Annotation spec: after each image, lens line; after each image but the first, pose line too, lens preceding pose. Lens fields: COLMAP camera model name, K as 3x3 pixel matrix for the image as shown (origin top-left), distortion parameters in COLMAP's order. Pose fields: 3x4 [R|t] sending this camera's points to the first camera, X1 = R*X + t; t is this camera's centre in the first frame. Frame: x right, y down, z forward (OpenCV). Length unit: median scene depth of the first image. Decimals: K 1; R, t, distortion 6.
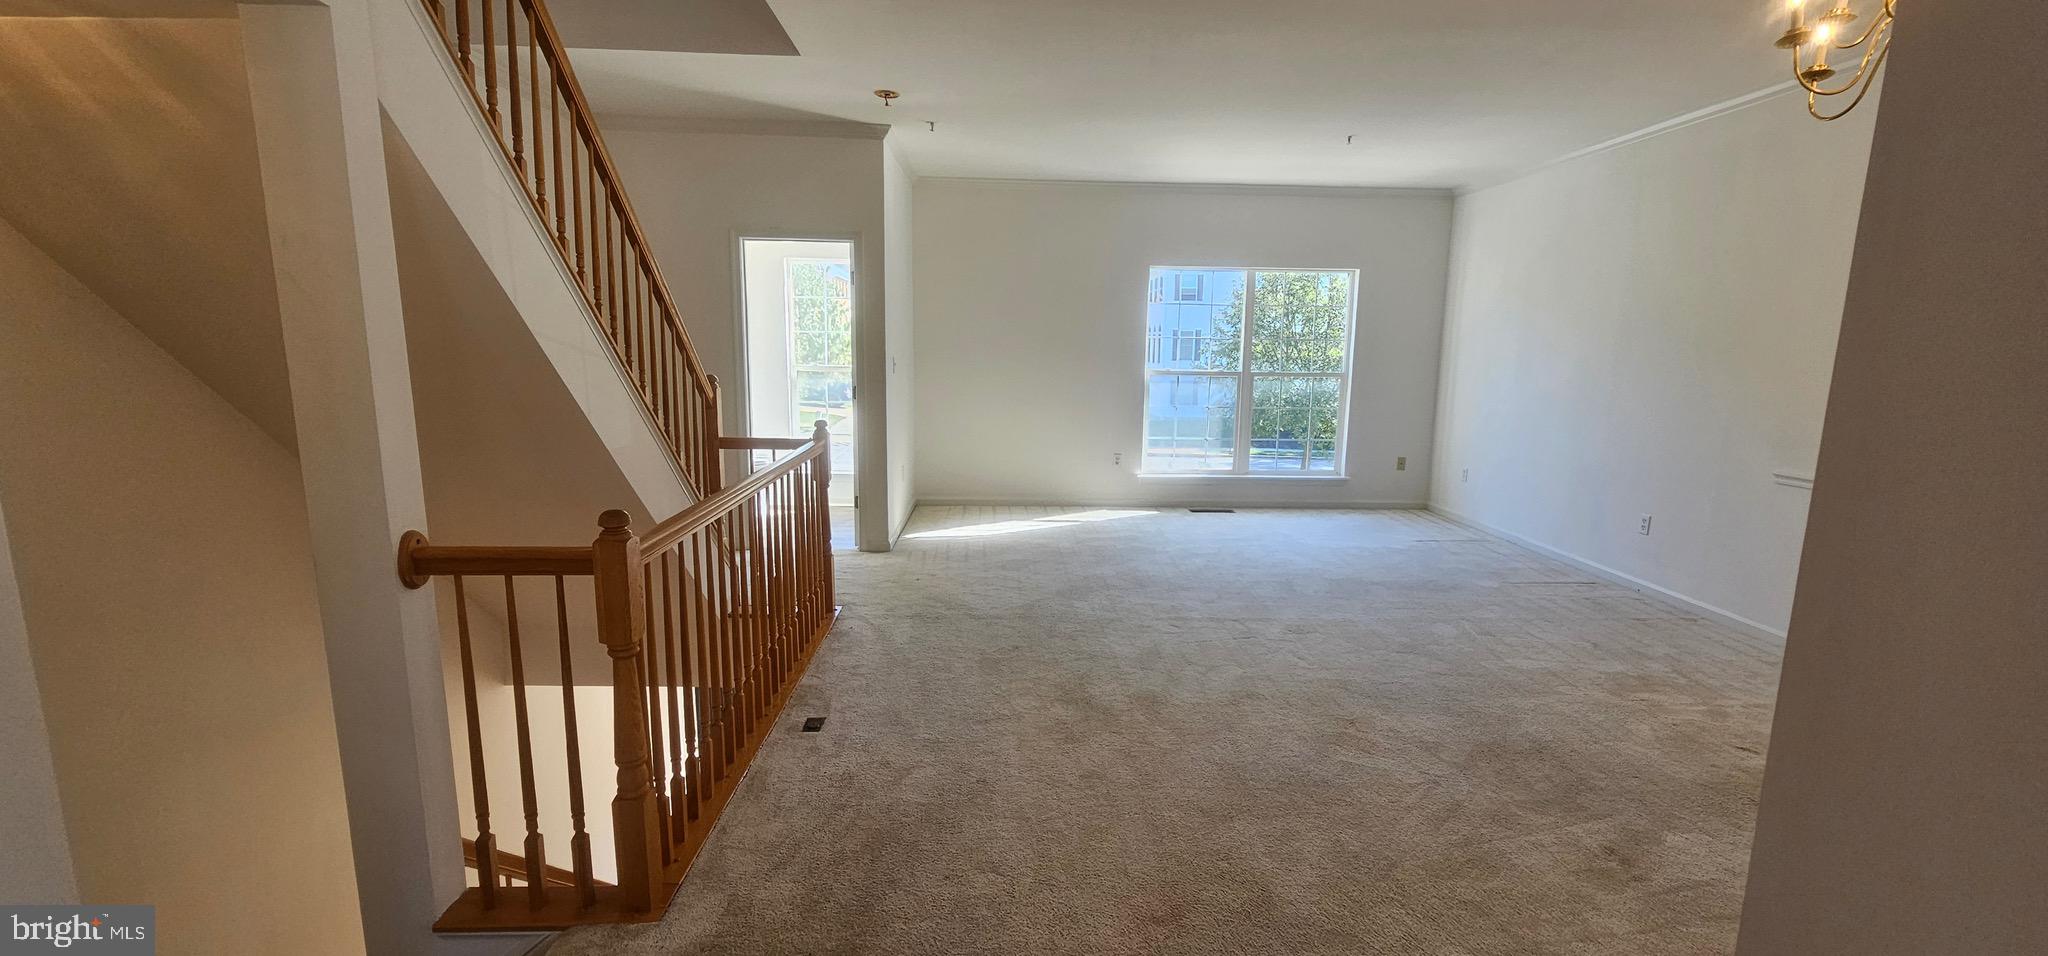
lens RADIAL K [[846.9, 0, 1029.4], [0, 846.9, 486.4], [0, 0, 1]] dist [-0.000470, -0.000410]
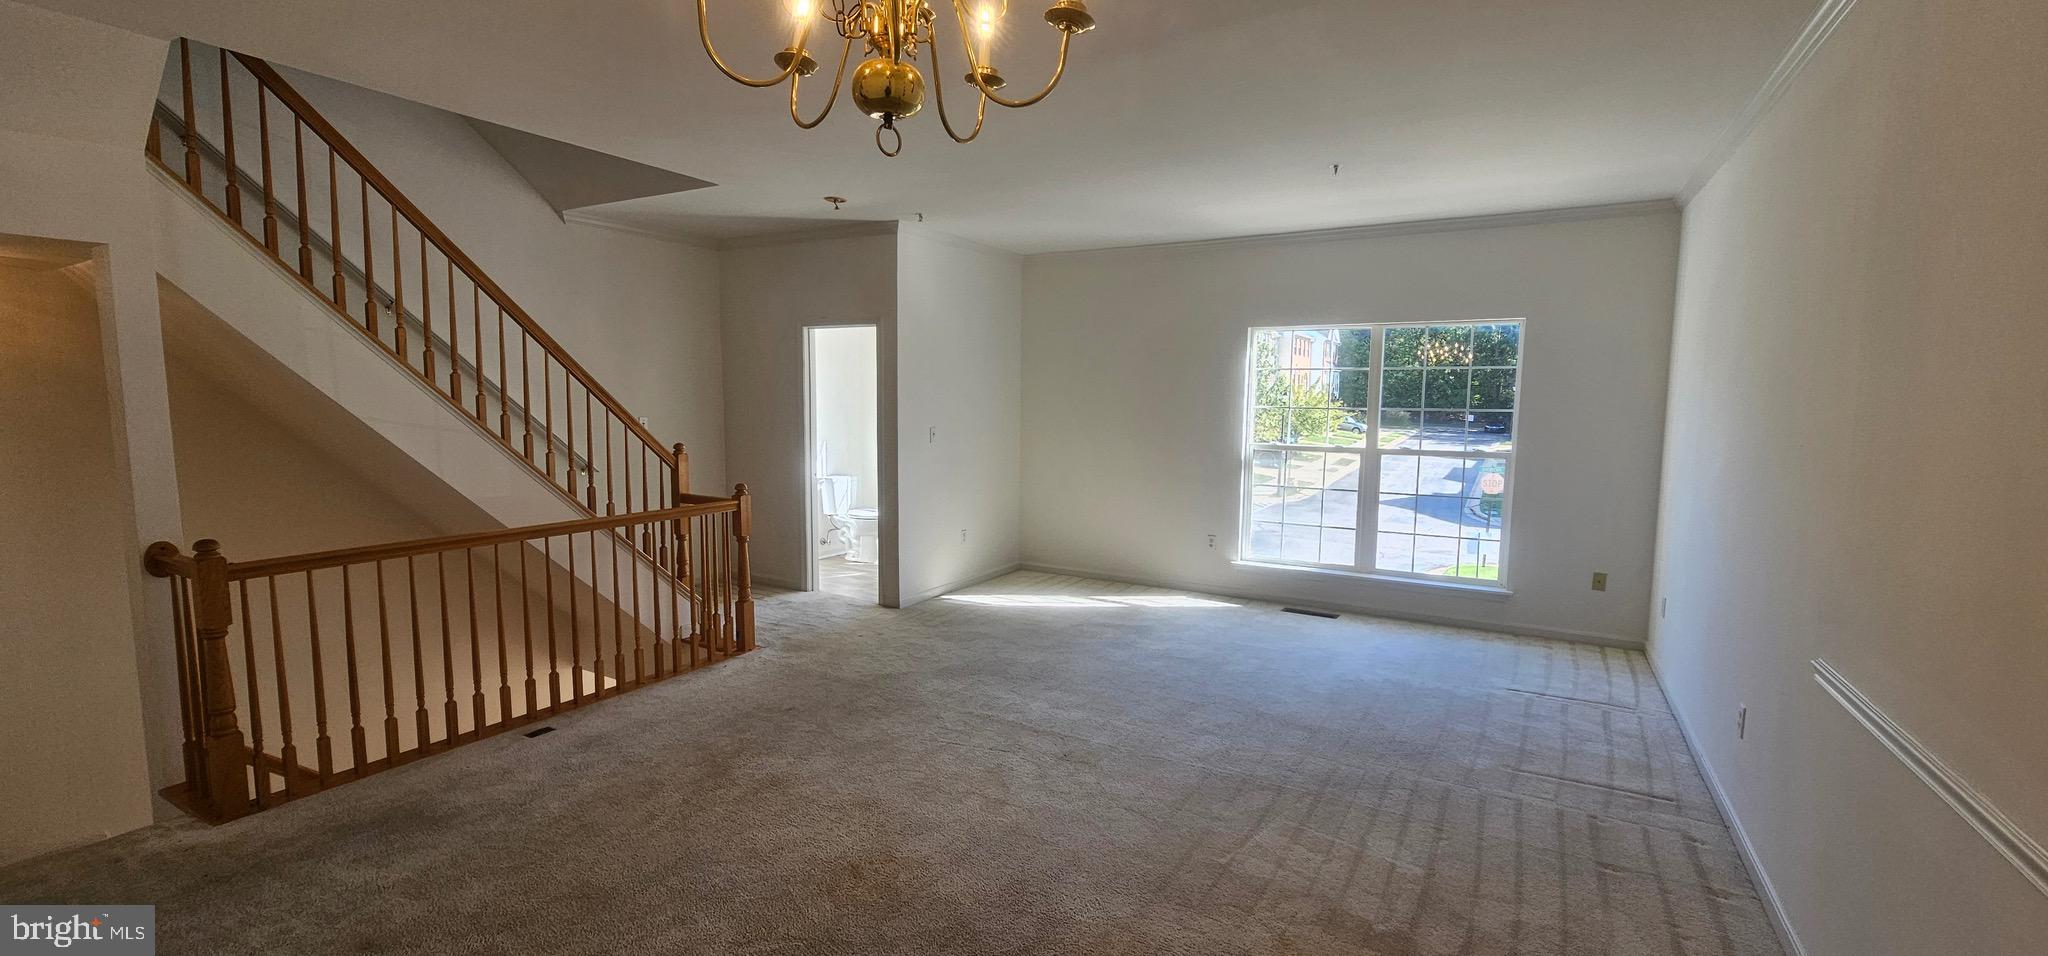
lens RADIAL K [[846.9, 0, 1029.4], [0, 846.9, 486.4], [0, 0, 1]] dist [-0.000470, -0.000410]
pose [[0.840266, 0.051396, -0.539733, 0.628451], [-0.087112, 0.995361, -0.040835, -0.054250], [0.535130, 0.081329, 0.840846, 0.203217]]
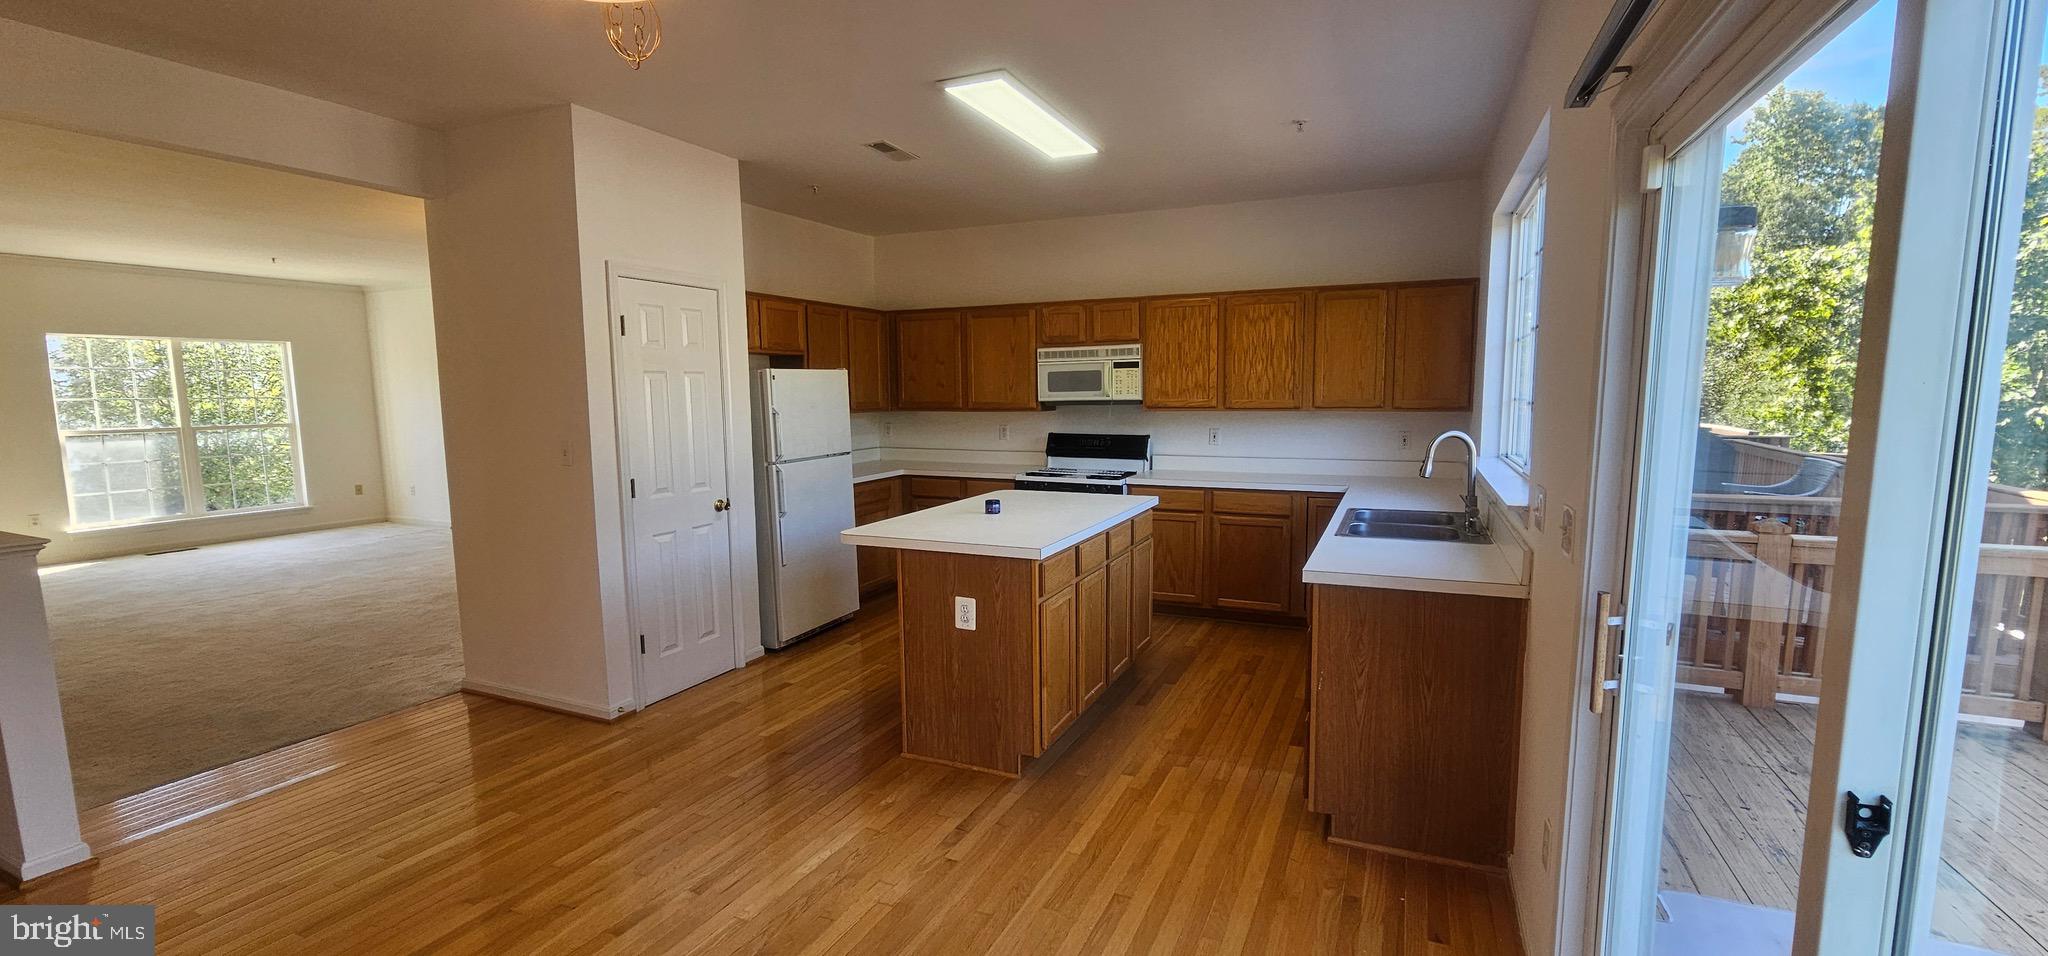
lens RADIAL K [[846.9, 0, 1029.4], [0, 846.9, 486.4], [0, 0, 1]] dist [-0.000470, -0.000410]
pose [[0.447061, -0.120800, 0.886309, -0.381954], [0.163719, 0.985152, 0.051691, 0.105032], [-0.879393, 0.121997, 0.460200, -0.765523]]
